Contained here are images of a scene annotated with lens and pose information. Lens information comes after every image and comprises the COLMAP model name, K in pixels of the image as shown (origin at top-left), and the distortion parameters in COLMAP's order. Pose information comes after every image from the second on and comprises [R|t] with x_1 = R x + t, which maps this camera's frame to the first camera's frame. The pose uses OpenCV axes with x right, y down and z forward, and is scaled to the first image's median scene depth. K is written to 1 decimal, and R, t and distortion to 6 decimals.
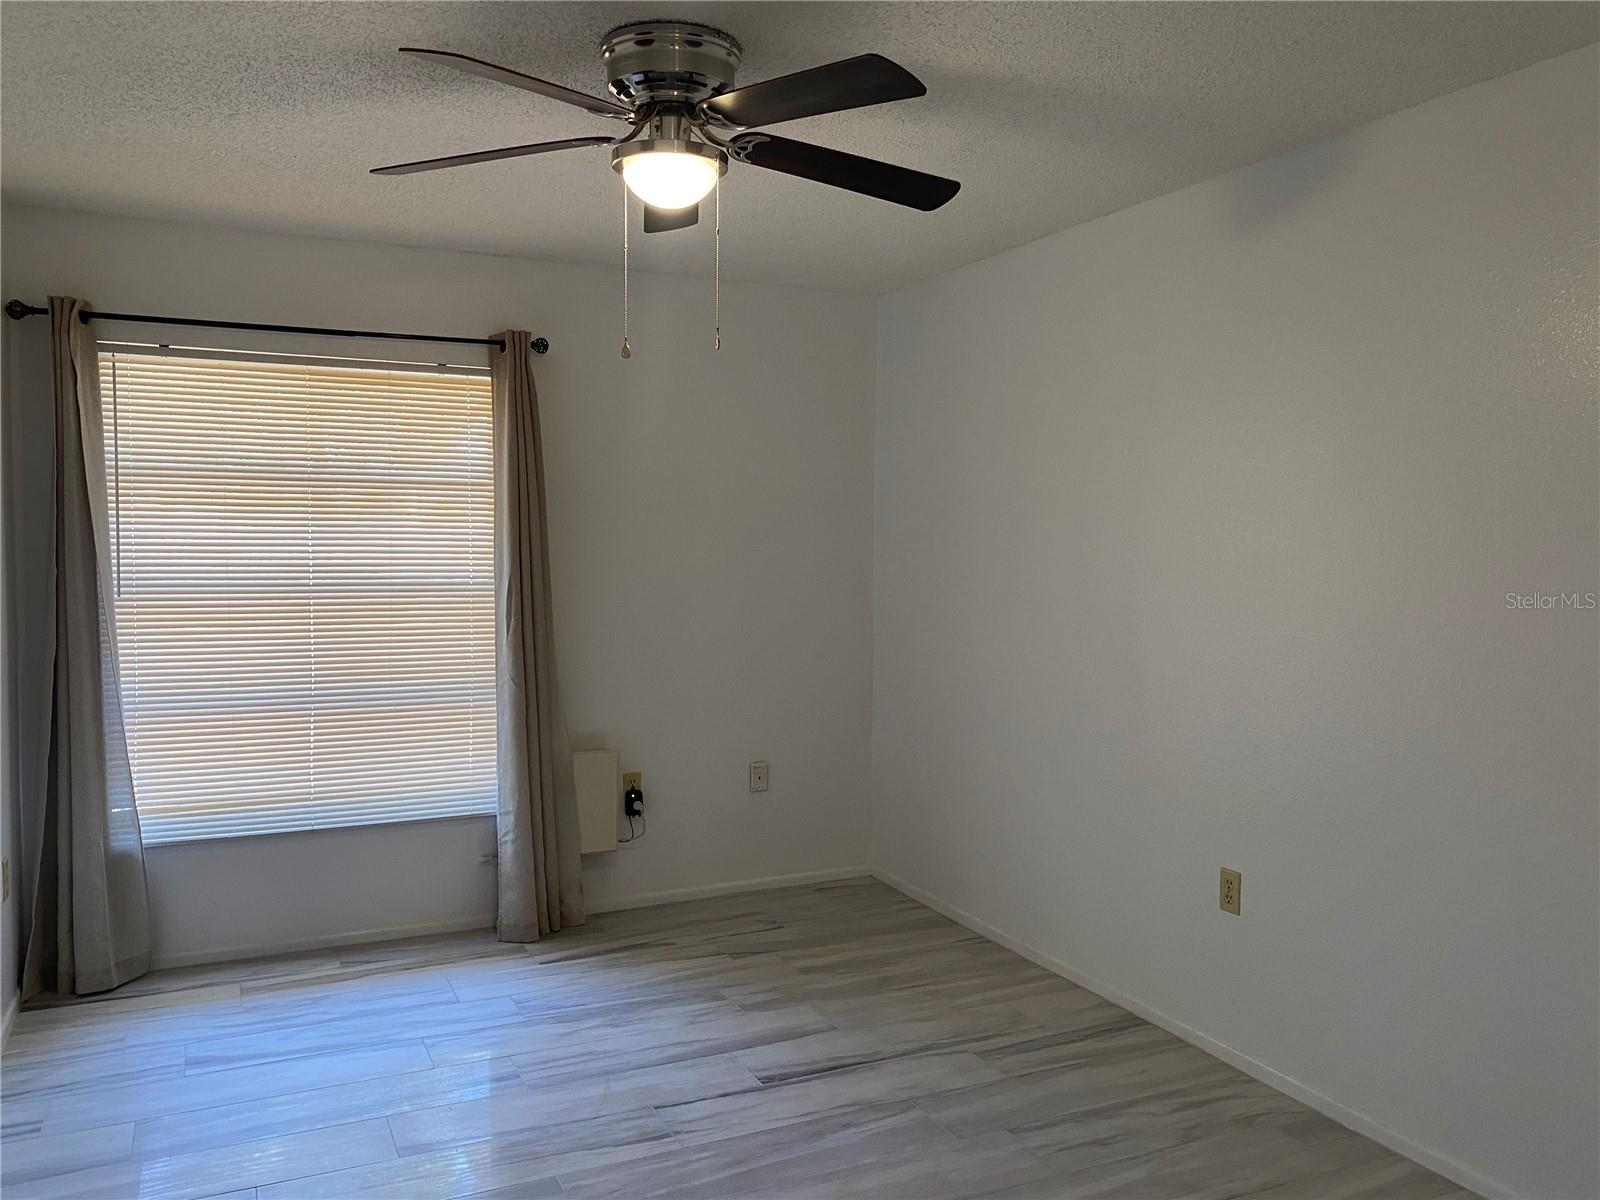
lens RADIAL K [[1216.3, 0, 800.0], [0, 1216.3, 600.0], [0, 0, 1]] dist [0.010110, -0.012651]
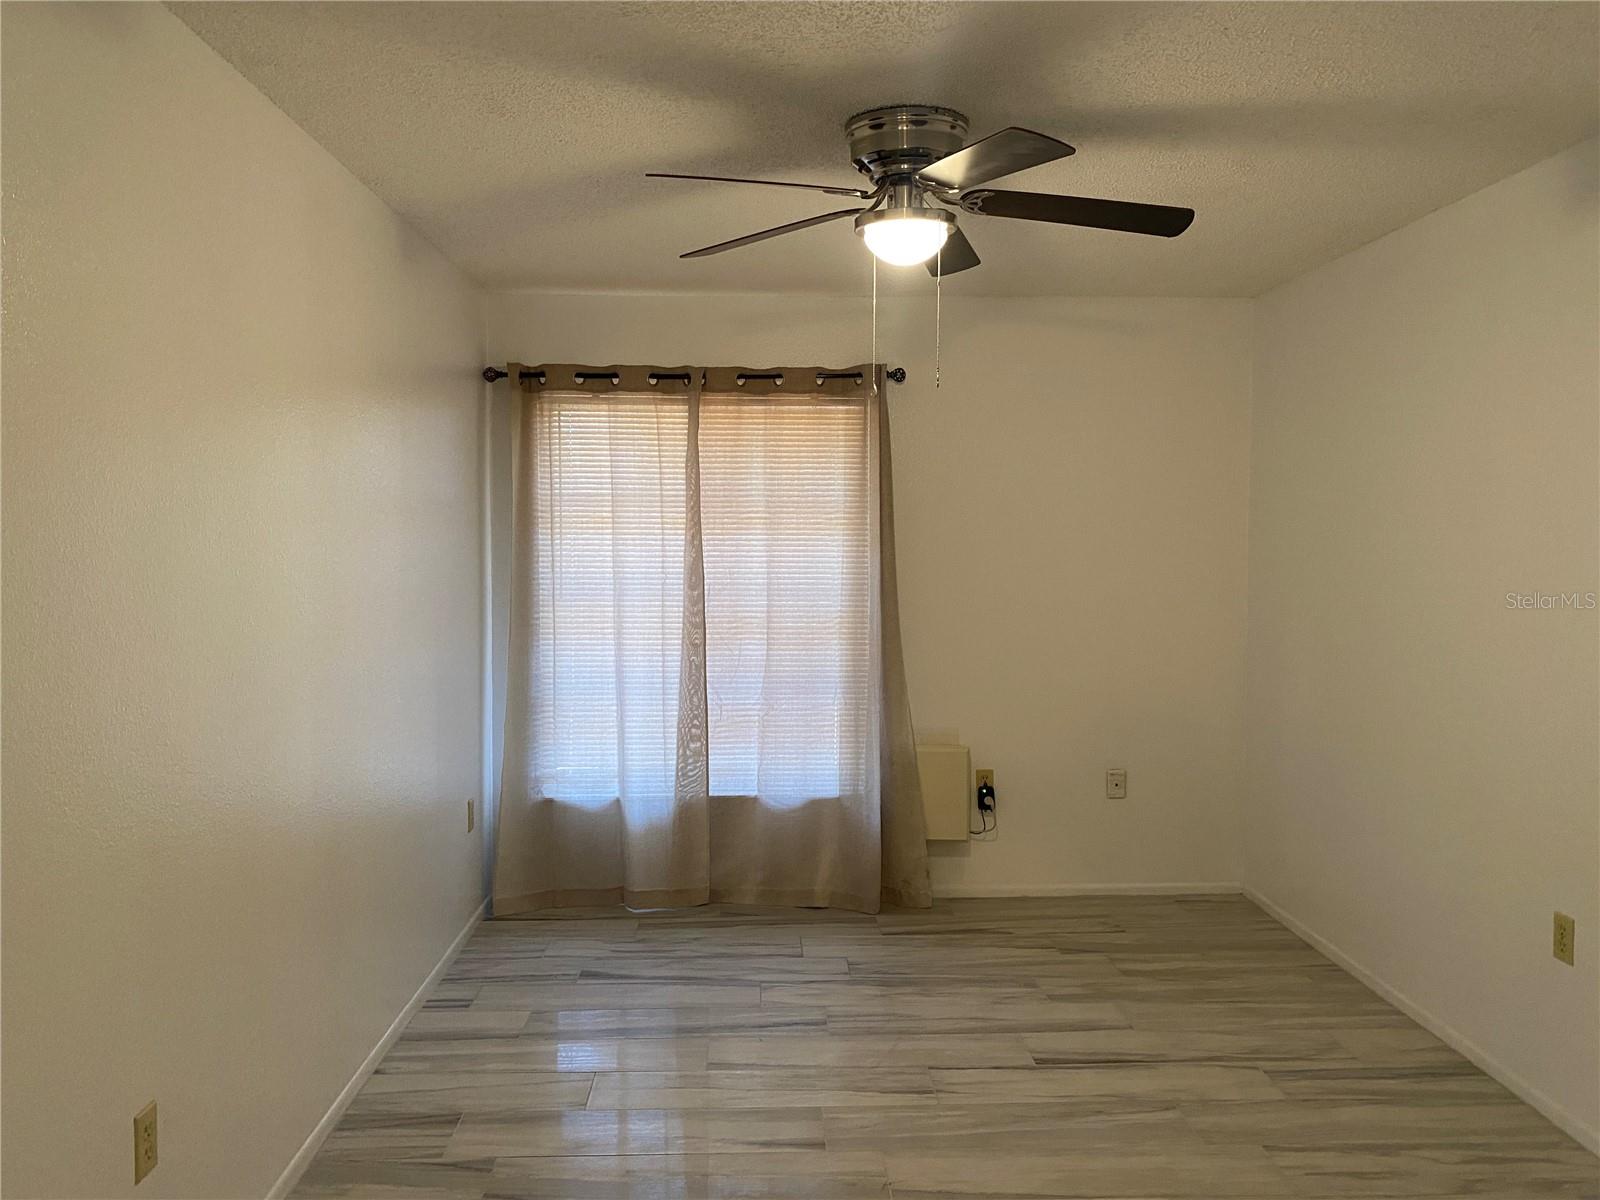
lens RADIAL K [[1206.1, 0, 800.0], [0, 1206.1, 600.0], [0, 0, 1]] dist [0.000799, 0.000385]
pose [[0.923109, 0.013634, -0.384297, 0.166052], [-0.014806, 0.999890, -0.000090, -0.005394], [0.384254, 0.005773, 0.923210, -0.052434]]
